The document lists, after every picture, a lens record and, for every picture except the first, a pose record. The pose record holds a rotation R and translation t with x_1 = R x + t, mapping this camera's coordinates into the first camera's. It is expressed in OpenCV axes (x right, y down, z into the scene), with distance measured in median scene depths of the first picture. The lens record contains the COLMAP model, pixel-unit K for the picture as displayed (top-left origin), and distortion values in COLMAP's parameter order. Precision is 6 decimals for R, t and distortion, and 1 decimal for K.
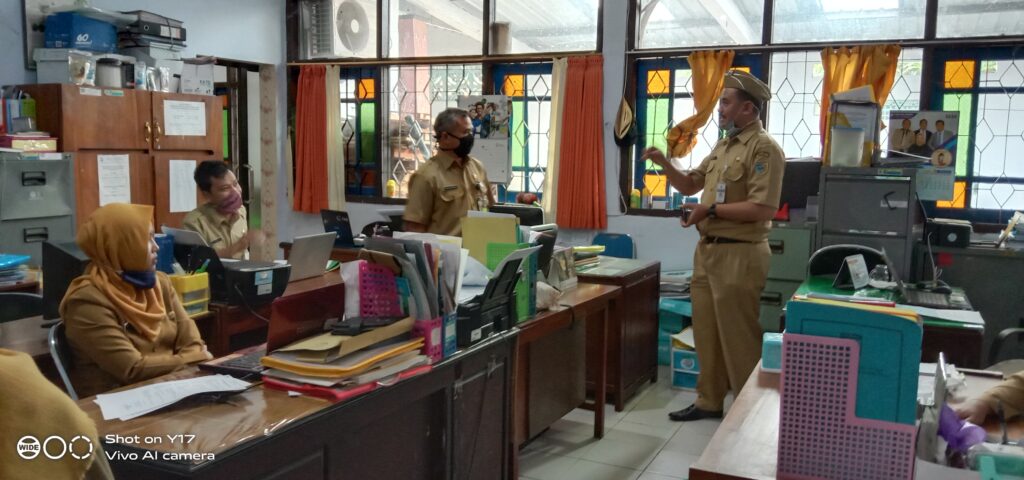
lens RADIAL K [[772.7, 0, 513.4], [0, 772.7, 252.6], [0, 0, 1]] dist [0.004407, -0.077780]
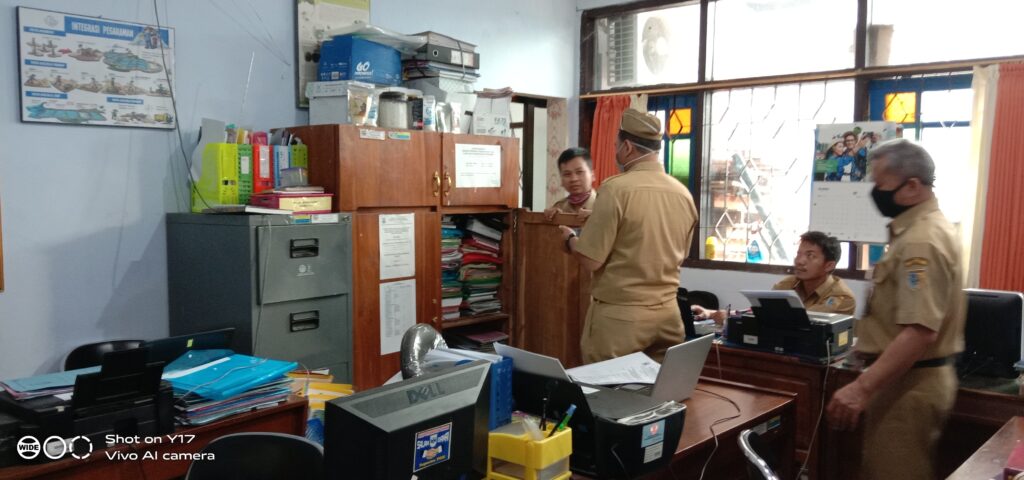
lens RADIAL K [[777.5, 0, 508.5], [0, 777.5, 264.9], [0, 0, 1]] dist [0.064898, -0.239041]
pose [[0.955502, 0.008642, -0.294859, -0.165113], [-0.019460, 0.999240, -0.033773, -0.047528], [0.294343, 0.038008, 0.954944, 0.257543]]
